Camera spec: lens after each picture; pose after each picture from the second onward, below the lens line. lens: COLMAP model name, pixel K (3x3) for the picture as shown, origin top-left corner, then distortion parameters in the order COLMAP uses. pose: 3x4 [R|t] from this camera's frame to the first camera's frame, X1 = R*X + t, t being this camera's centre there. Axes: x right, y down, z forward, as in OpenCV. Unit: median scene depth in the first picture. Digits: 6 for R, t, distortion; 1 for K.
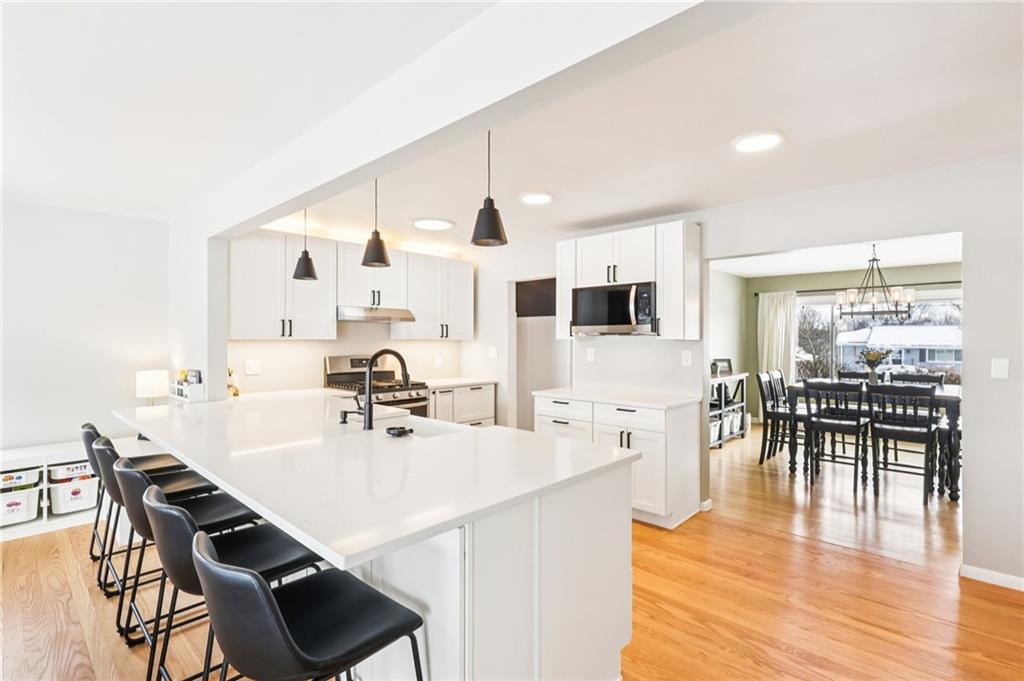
lens RADIAL K [[472.9, 0, 512.0], [0, 472.9, 340.5], [0, 0, 1]] dist [-0.001088, -0.000065]
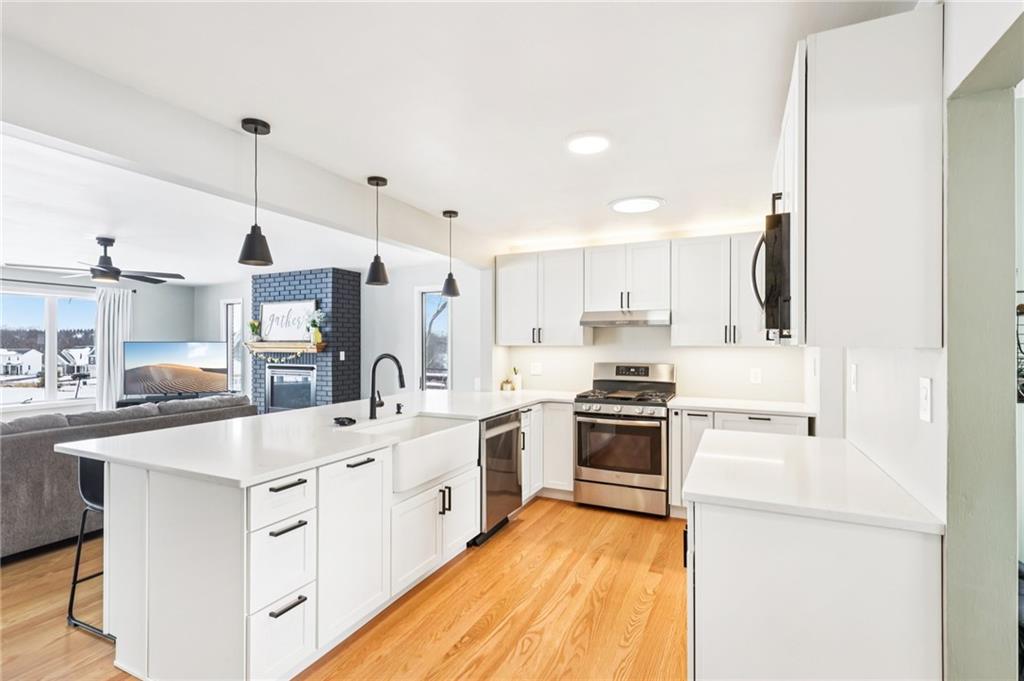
lens RADIAL K [[472.9, 0, 512.0], [0, 472.9, 340.5], [0, 0, 1]] dist [-0.001088, -0.000065]
pose [[0.286203, -0.010795, -0.958108, 0.517766], [-0.001230, 0.999932, -0.011633, -0.001111], [0.958168, 0.004508, 0.286170, 0.522437]]
